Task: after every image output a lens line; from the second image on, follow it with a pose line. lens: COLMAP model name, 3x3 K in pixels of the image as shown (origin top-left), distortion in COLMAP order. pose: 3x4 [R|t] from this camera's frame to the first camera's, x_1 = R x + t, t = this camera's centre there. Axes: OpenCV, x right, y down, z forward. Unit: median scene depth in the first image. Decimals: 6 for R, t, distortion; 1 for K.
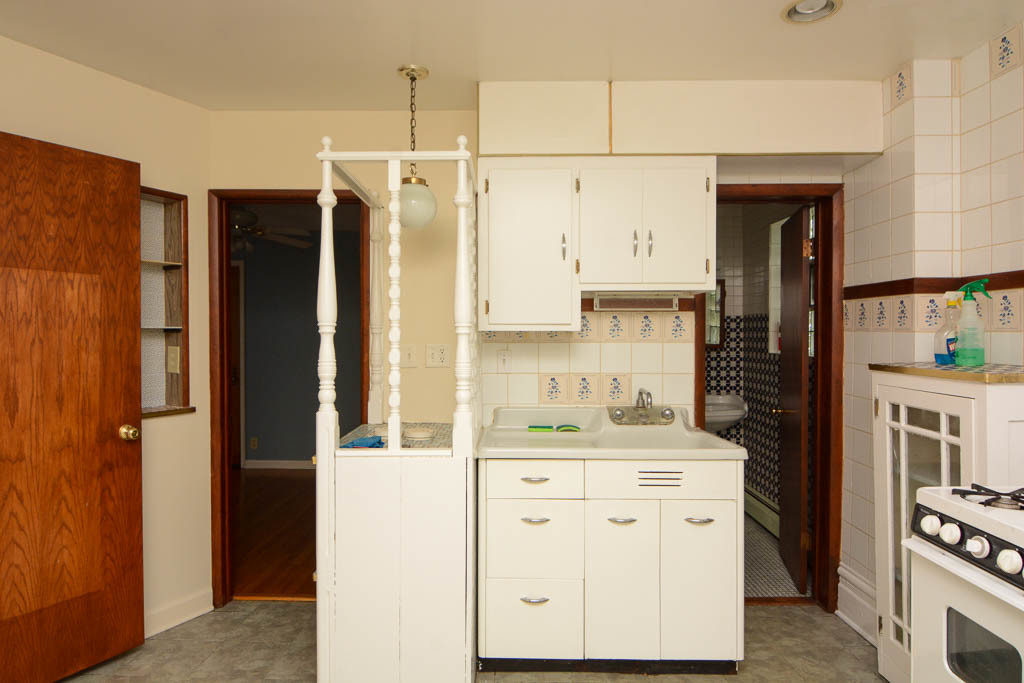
lens RADIAL K [[619.2, 0, 501.8], [0, 619.2, 337.3], [0, 0, 1]] dist [-0.002630, -0.000667]
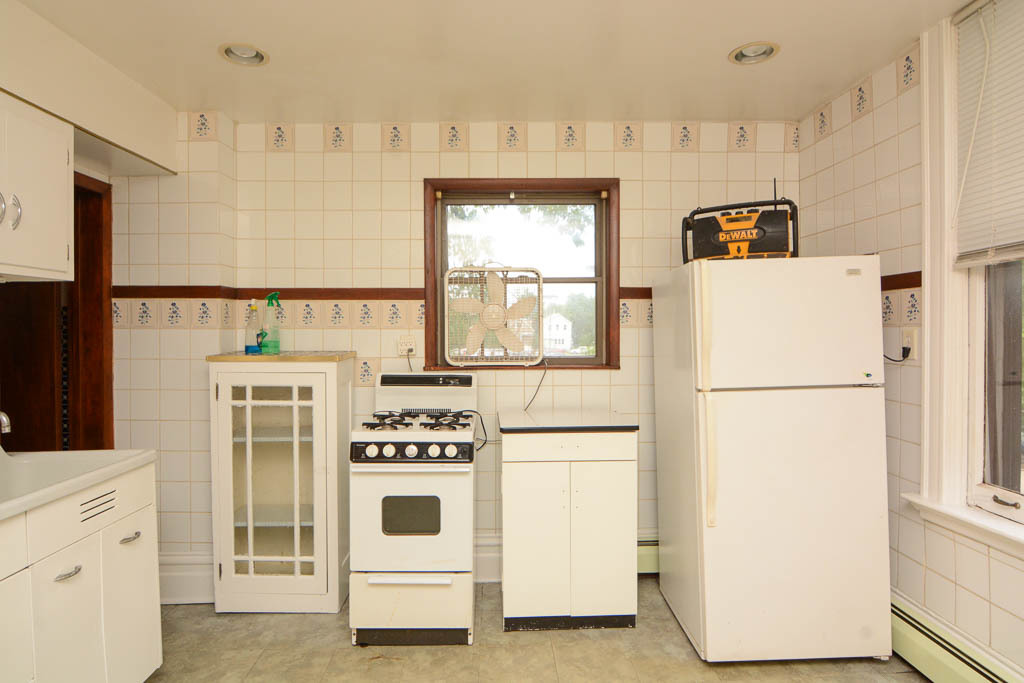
lens RADIAL K [[574.7, 0, 503.1], [0, 574.7, 331.6], [0, 0, 1]] dist [0.003552, -0.020580]
pose [[-0.025115, -0.005092, 0.999672, -0.484845], [0.011154, 0.999923, 0.005374, -0.003233], [-0.999622, 0.011285, -0.025056, 0.437216]]
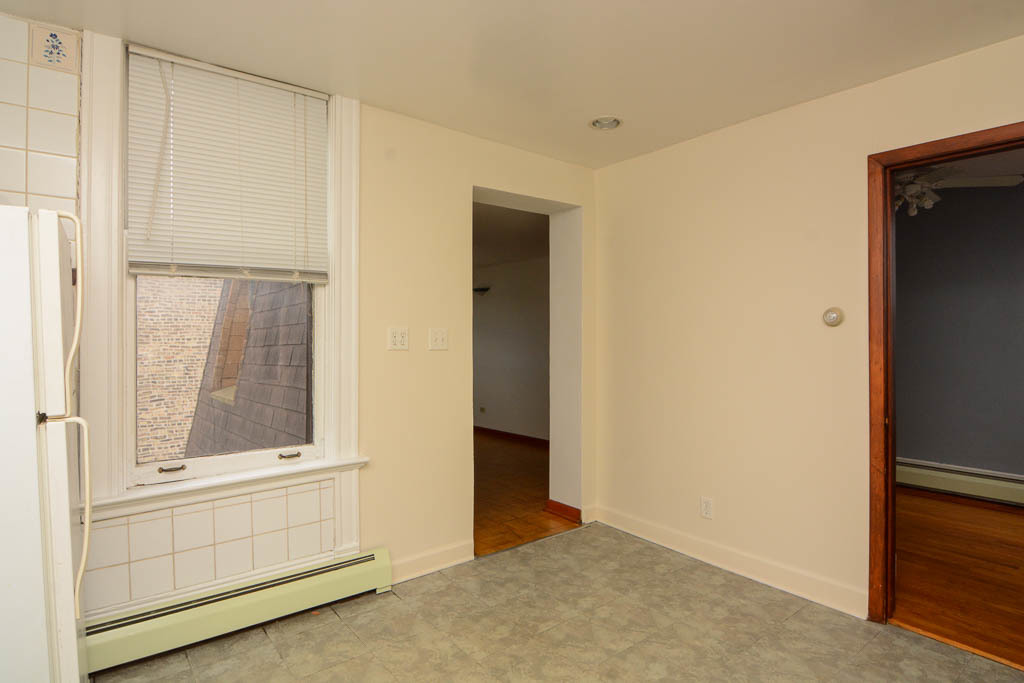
lens RADIAL K [[544.7, 0, 514.7], [0, 544.7, 340.6], [0, 0, 1]] dist [-0.002028, -0.016567]
pose [[-0.780045, -0.000010, -0.625724, 0.336408], [-0.004482, 0.999974, 0.005572, 0.014406], [0.625707, 0.007151, -0.780025, 0.792180]]
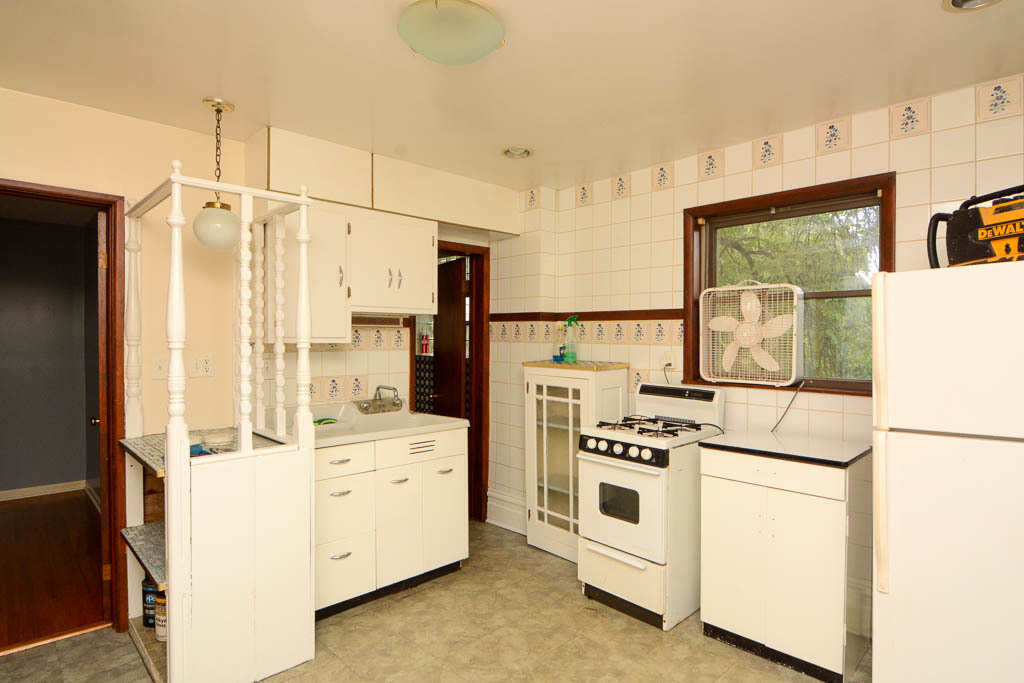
lens RADIAL K [[544.7, 0, 514.7], [0, 544.7, 340.6], [0, 0, 1]] dist [-0.002028, -0.016567]
pose [[0.714209, -0.001843, 0.699930, -0.435192], [-0.000344, 0.999995, 0.002984, -0.019197], [-0.699932, -0.002372, 0.714205, -0.042150]]
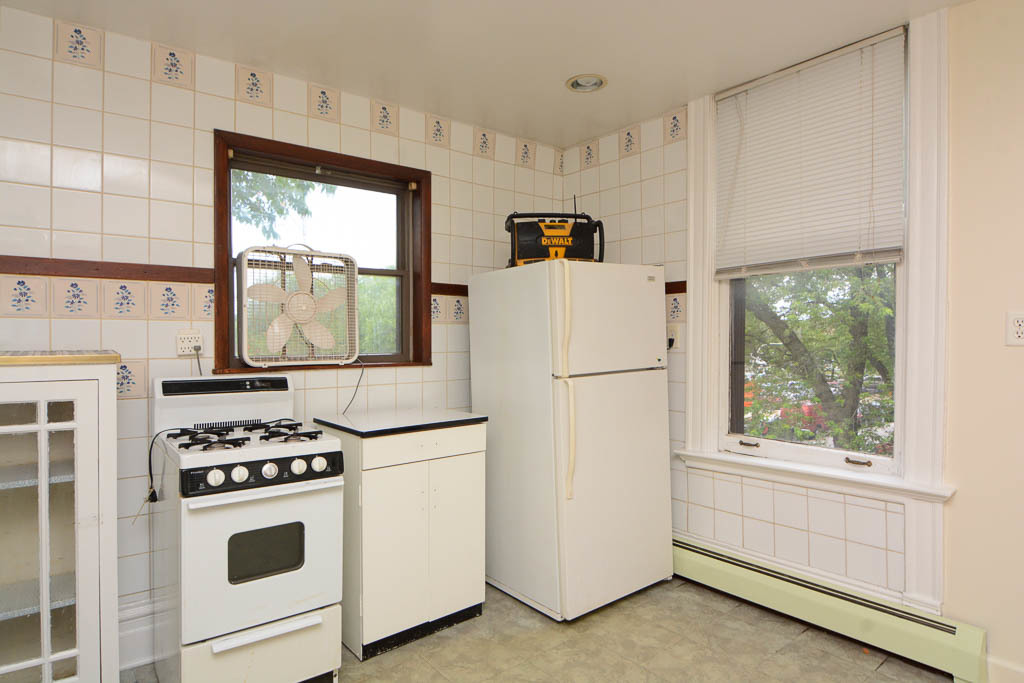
lens RADIAL K [[581.4, 0, 512.0], [0, 581.4, 341.5], [0, 0, 1]] dist [0.003395, -0.018685]
pose [[-0.630504, -0.006512, 0.776159, -0.329958], [0.007651, 0.999864, 0.014605, 0.018579], [-0.776148, 0.015147, -0.630368, 0.786032]]
